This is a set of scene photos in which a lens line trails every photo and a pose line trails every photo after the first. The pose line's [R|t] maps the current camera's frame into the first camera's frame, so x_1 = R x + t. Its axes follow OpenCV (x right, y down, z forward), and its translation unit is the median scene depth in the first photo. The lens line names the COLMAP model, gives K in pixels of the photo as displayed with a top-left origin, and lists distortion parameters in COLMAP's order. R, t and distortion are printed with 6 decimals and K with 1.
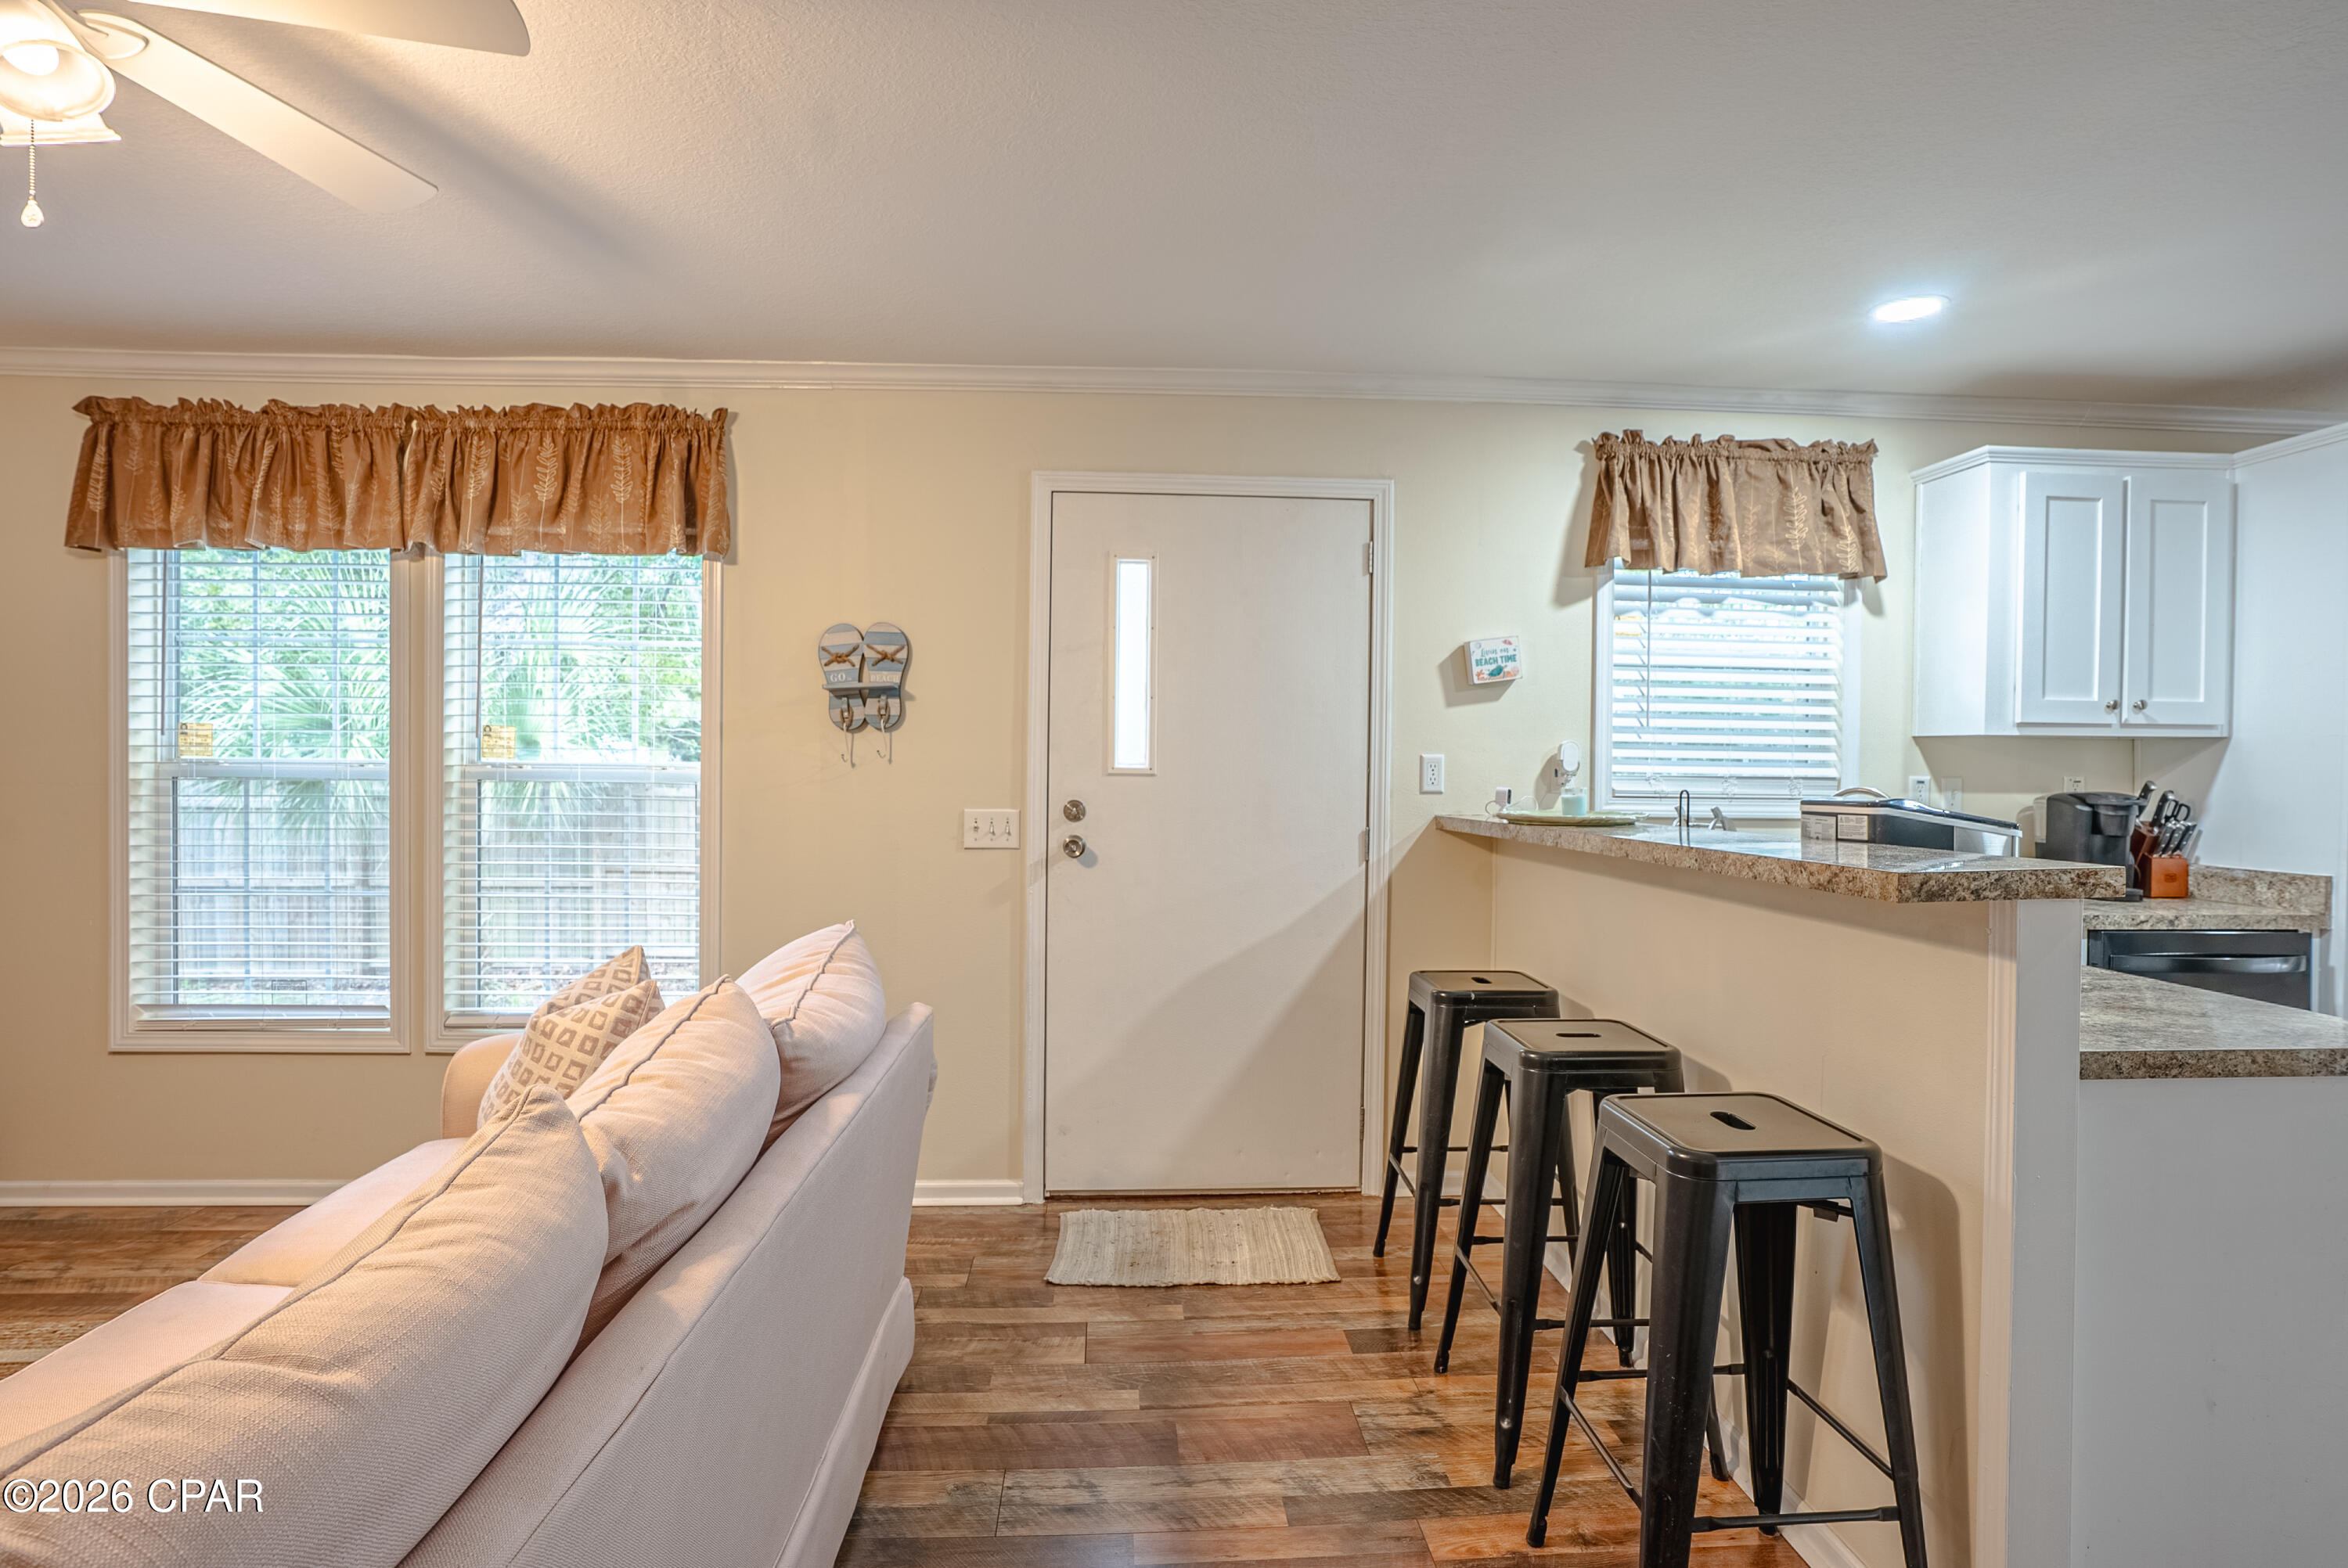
lens RADIAL K [[1161.6, 0, 1192.8], [0, 1161.6, 778.2], [0, 0, 1]] dist [-0.037912, 0.009258]
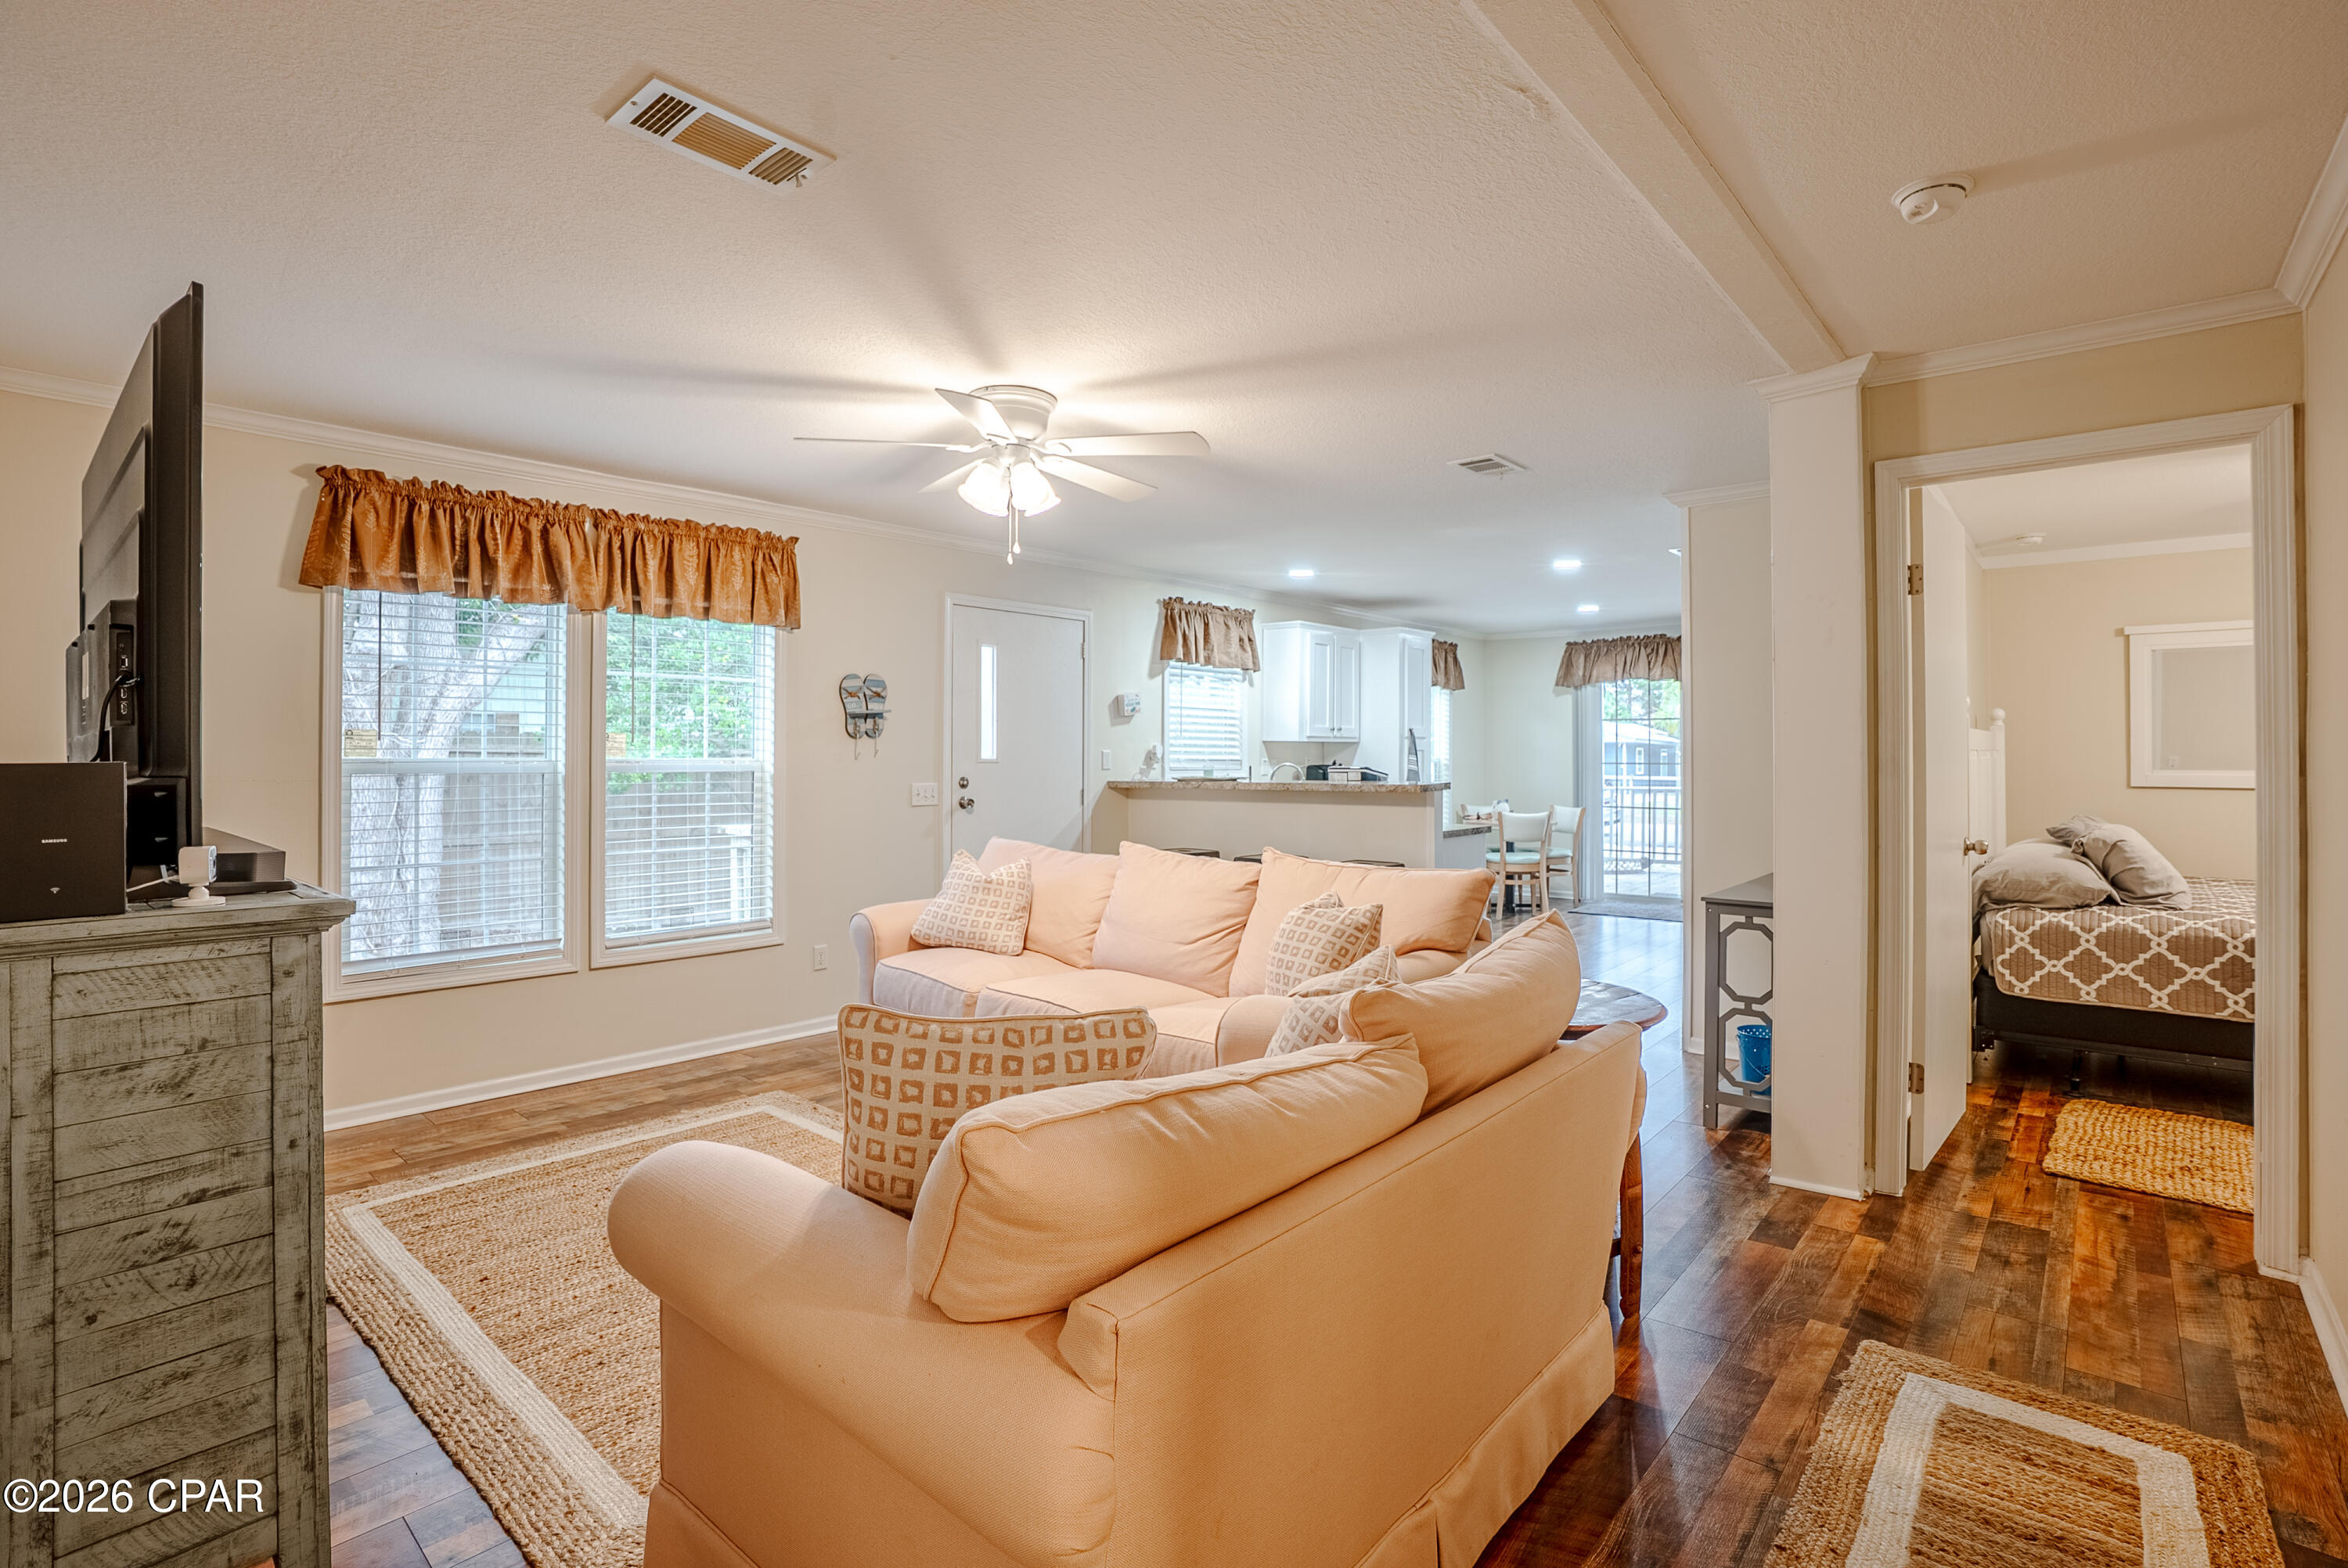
lens RADIAL K [[1114.9, 0, 1179.9], [0, 1114.9, 755.1], [0, 0, 1]] dist [-0.023815, 0.004653]
pose [[0.705073, -0.008870, 0.709079, -1.120407], [0.012068, 0.999927, 0.000509, -0.011882], [-0.709032, 0.008198, 0.705128, -0.464591]]
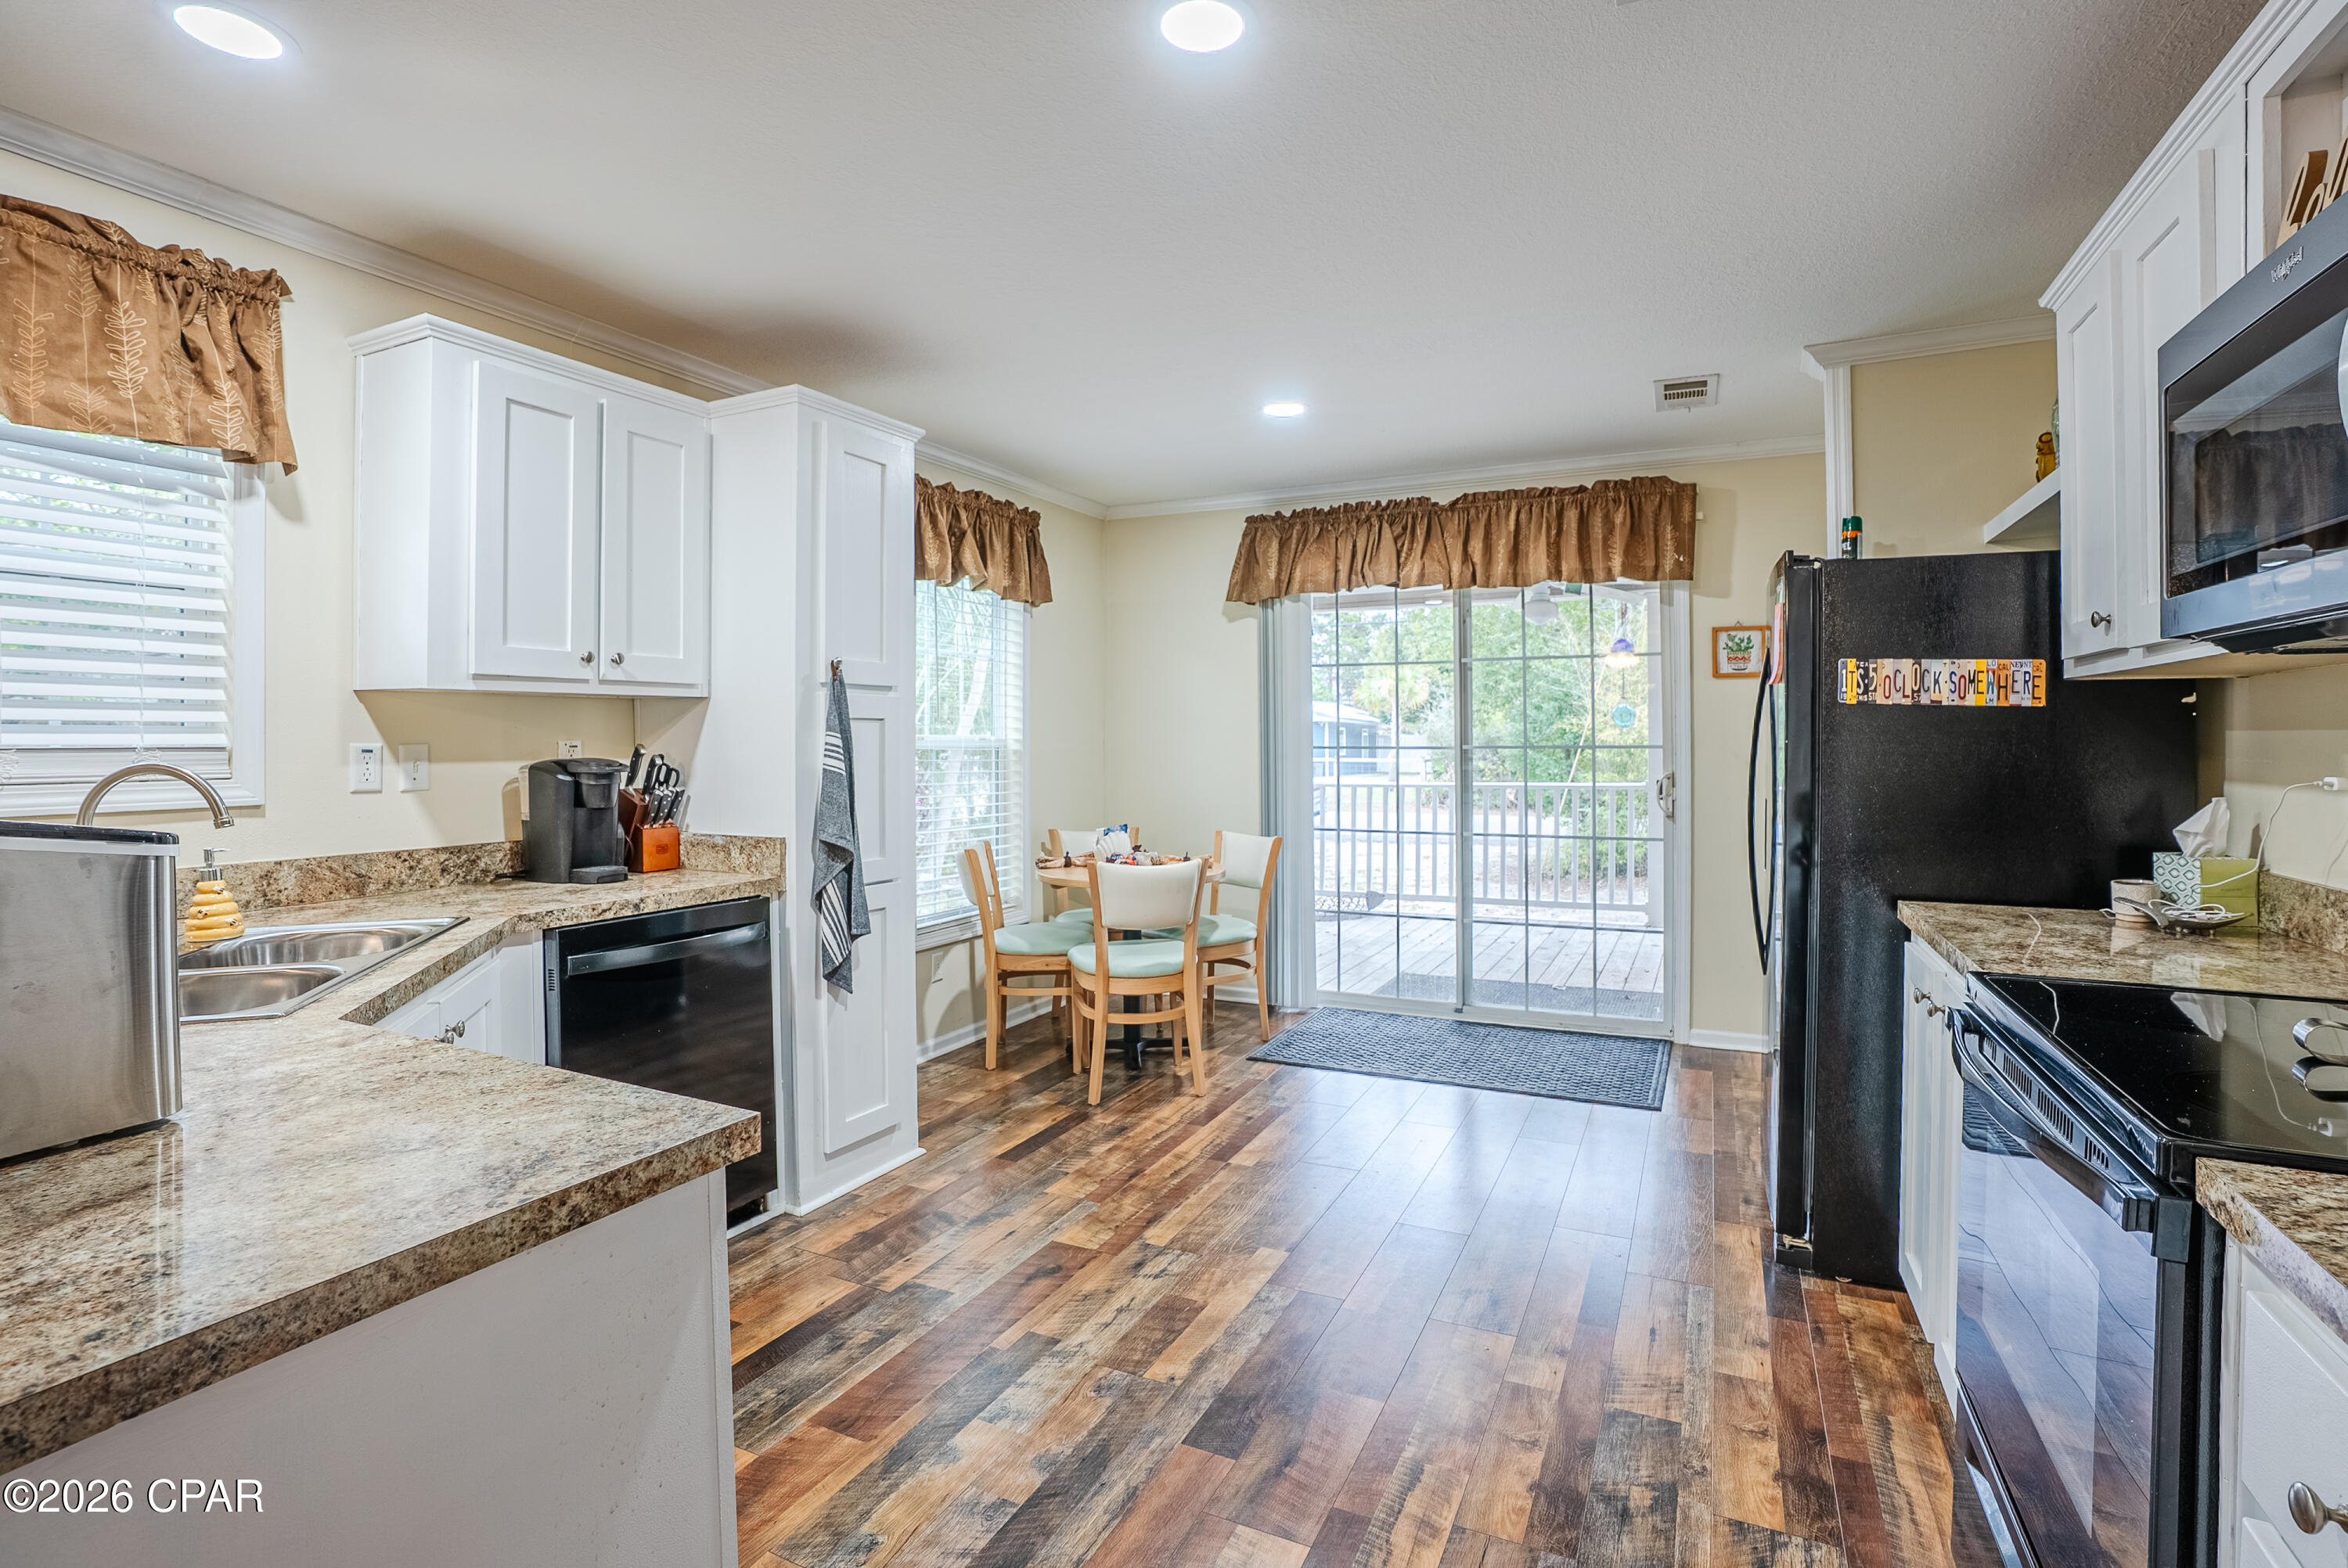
lens RADIAL K [[1114.9, 0, 1169.8], [0, 1114.9, 729.1], [0, 0, 1]] dist [-0.023815, 0.004653]
pose [[0.512619, -0.005404, 0.858599, 0.305893], [0.015060, 0.999883, -0.002698, -0.000798], [-0.858484, 0.014314, 0.512640, 0.185403]]
